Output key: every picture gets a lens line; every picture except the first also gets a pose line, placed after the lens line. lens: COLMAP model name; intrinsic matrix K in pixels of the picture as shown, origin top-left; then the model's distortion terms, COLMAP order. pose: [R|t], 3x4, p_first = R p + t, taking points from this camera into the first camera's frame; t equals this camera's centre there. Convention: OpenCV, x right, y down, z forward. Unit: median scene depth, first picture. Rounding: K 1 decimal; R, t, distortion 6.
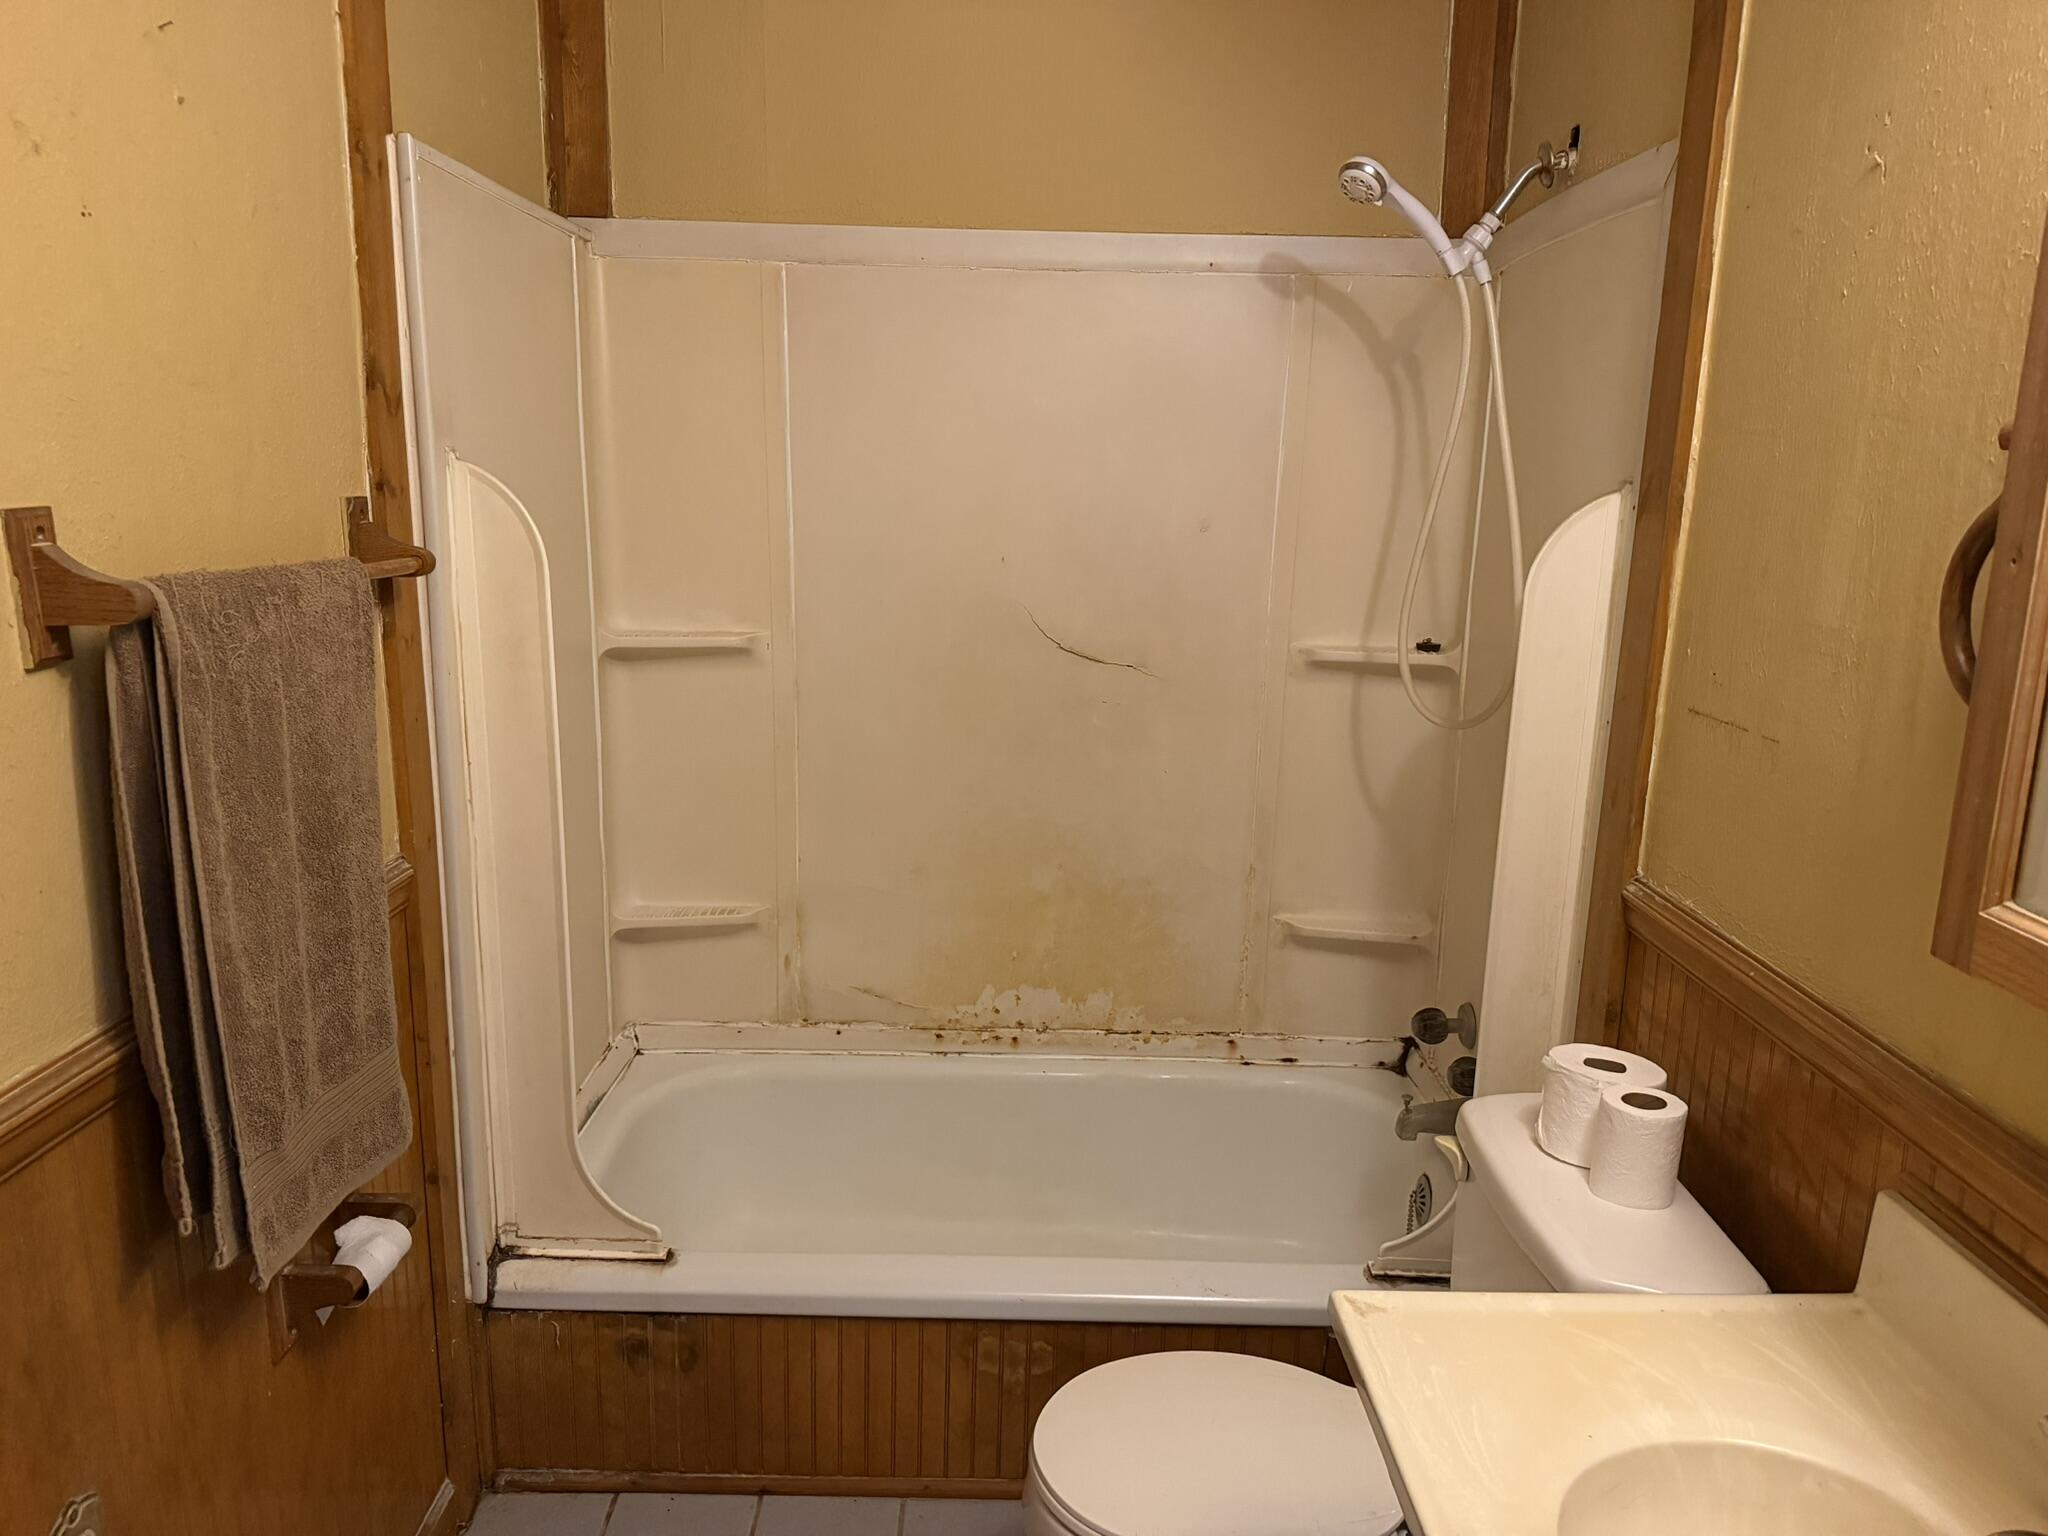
lens RADIAL K [[1428.4, 0, 1029.6], [0, 1428.4, 772.7], [0, 0, 1]] dist [0.075760, -0.070146]
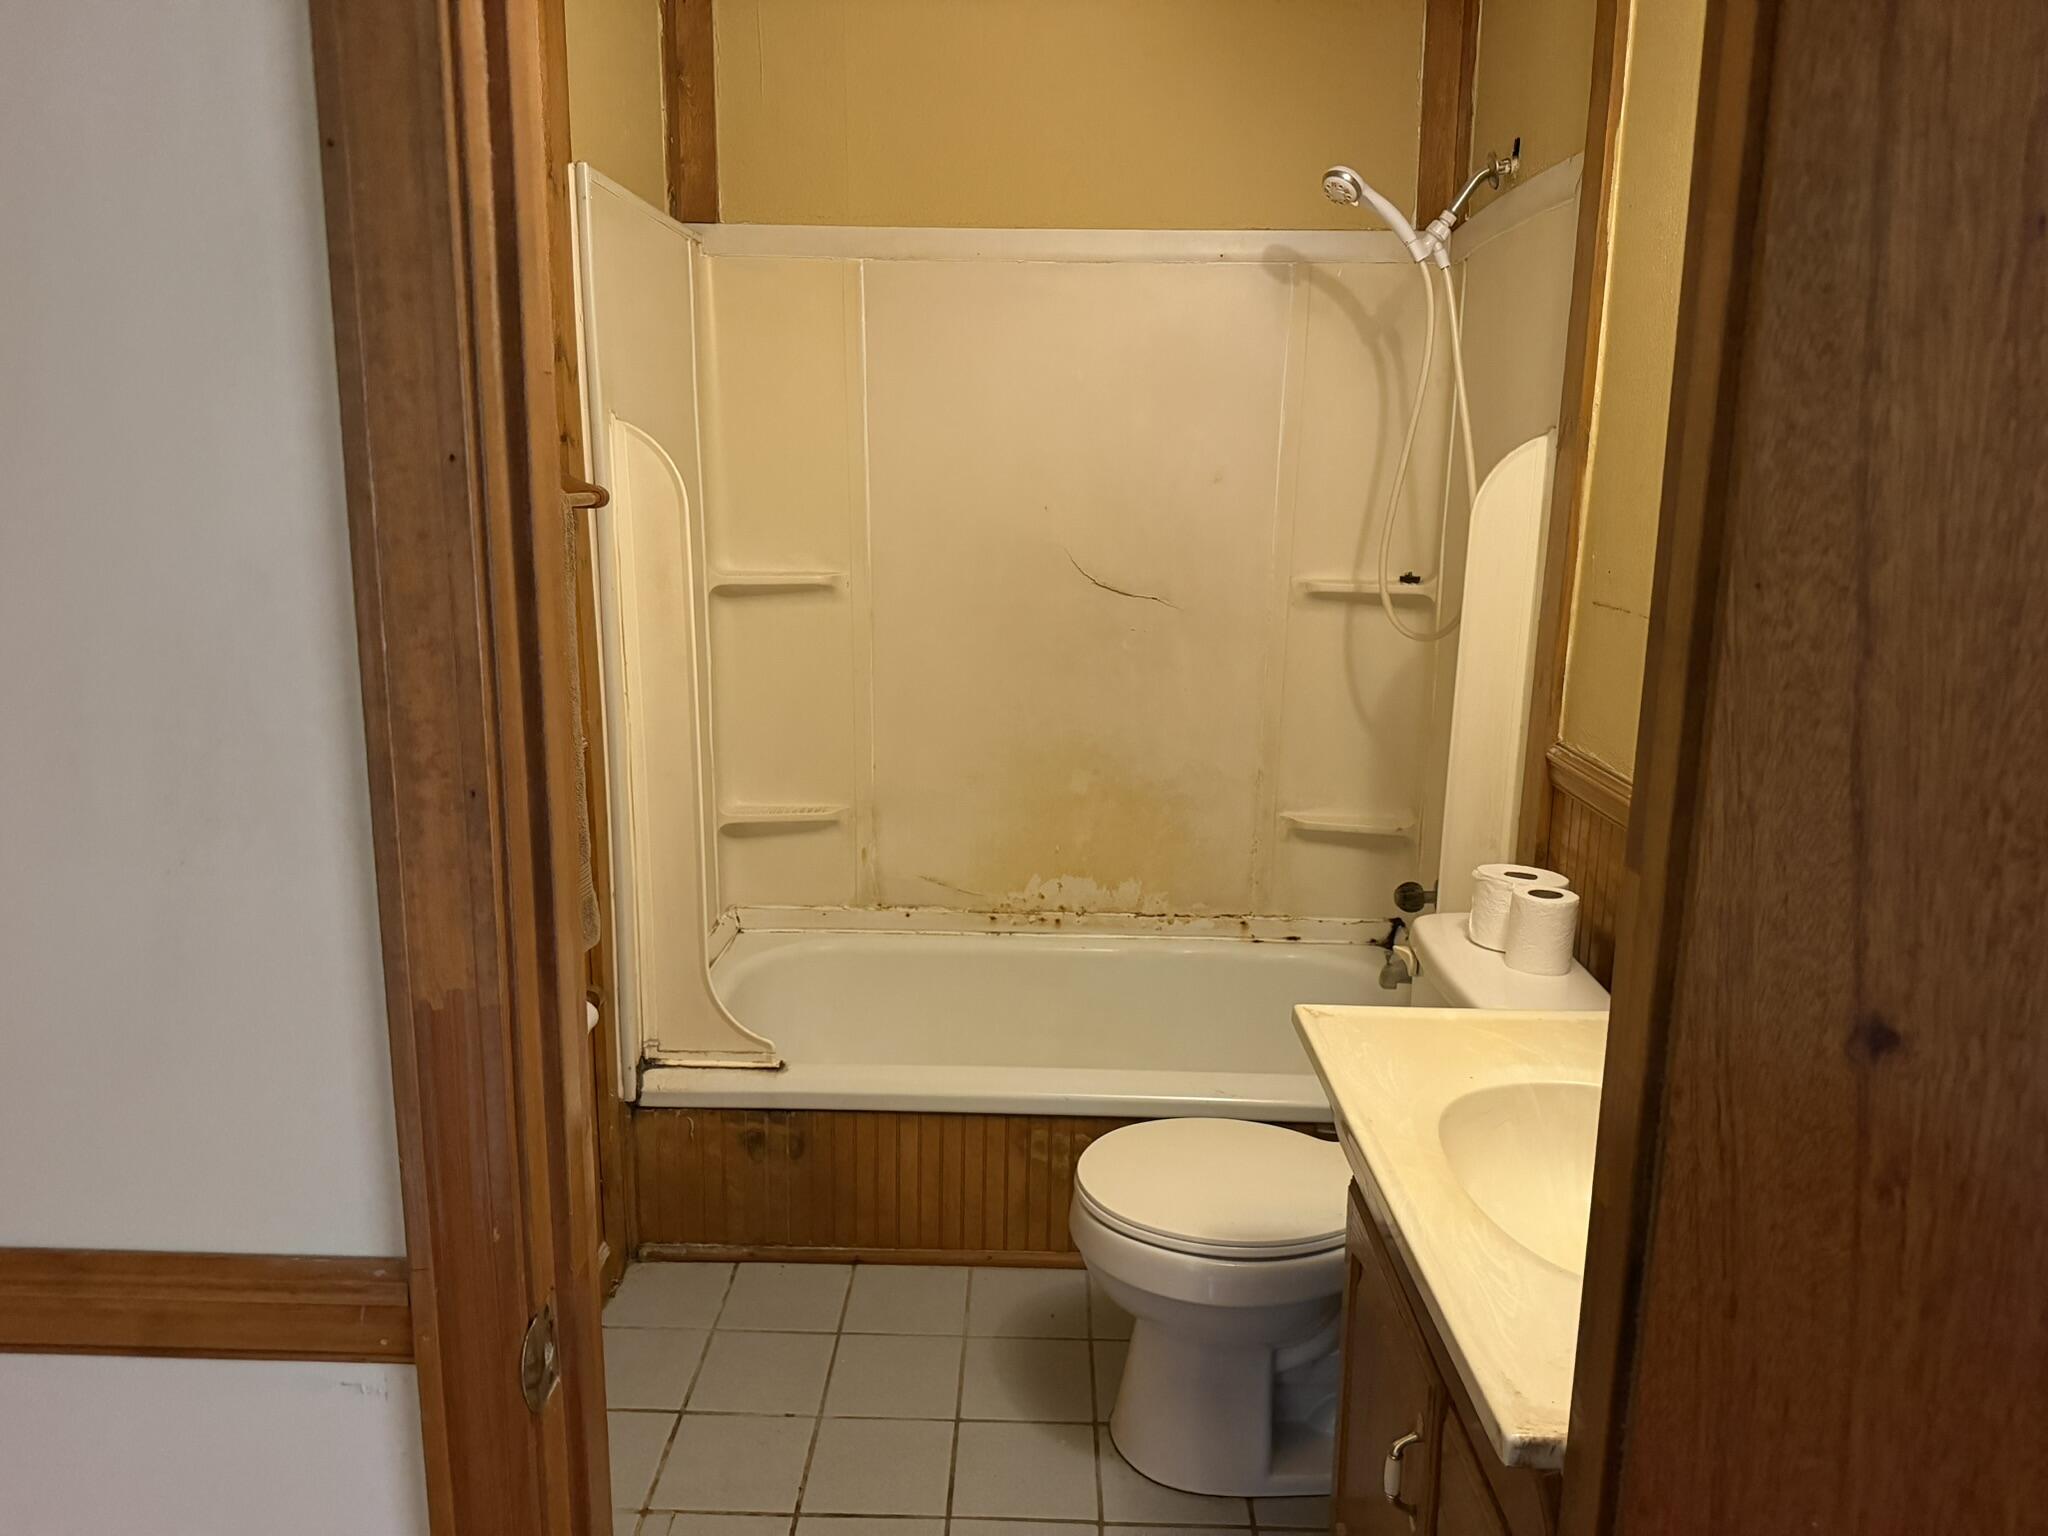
lens RADIAL K [[1471.6, 0, 1026.7], [0, 1471.6, 773.1], [0, 0, 1]] dist [0.099734, -0.115985]
pose [[0.999696, -0.003978, -0.024342, -0.007304], [0.003863, 0.999981, -0.004779, 0.088598], [0.024361, 0.004684, 0.999692, -0.255031]]
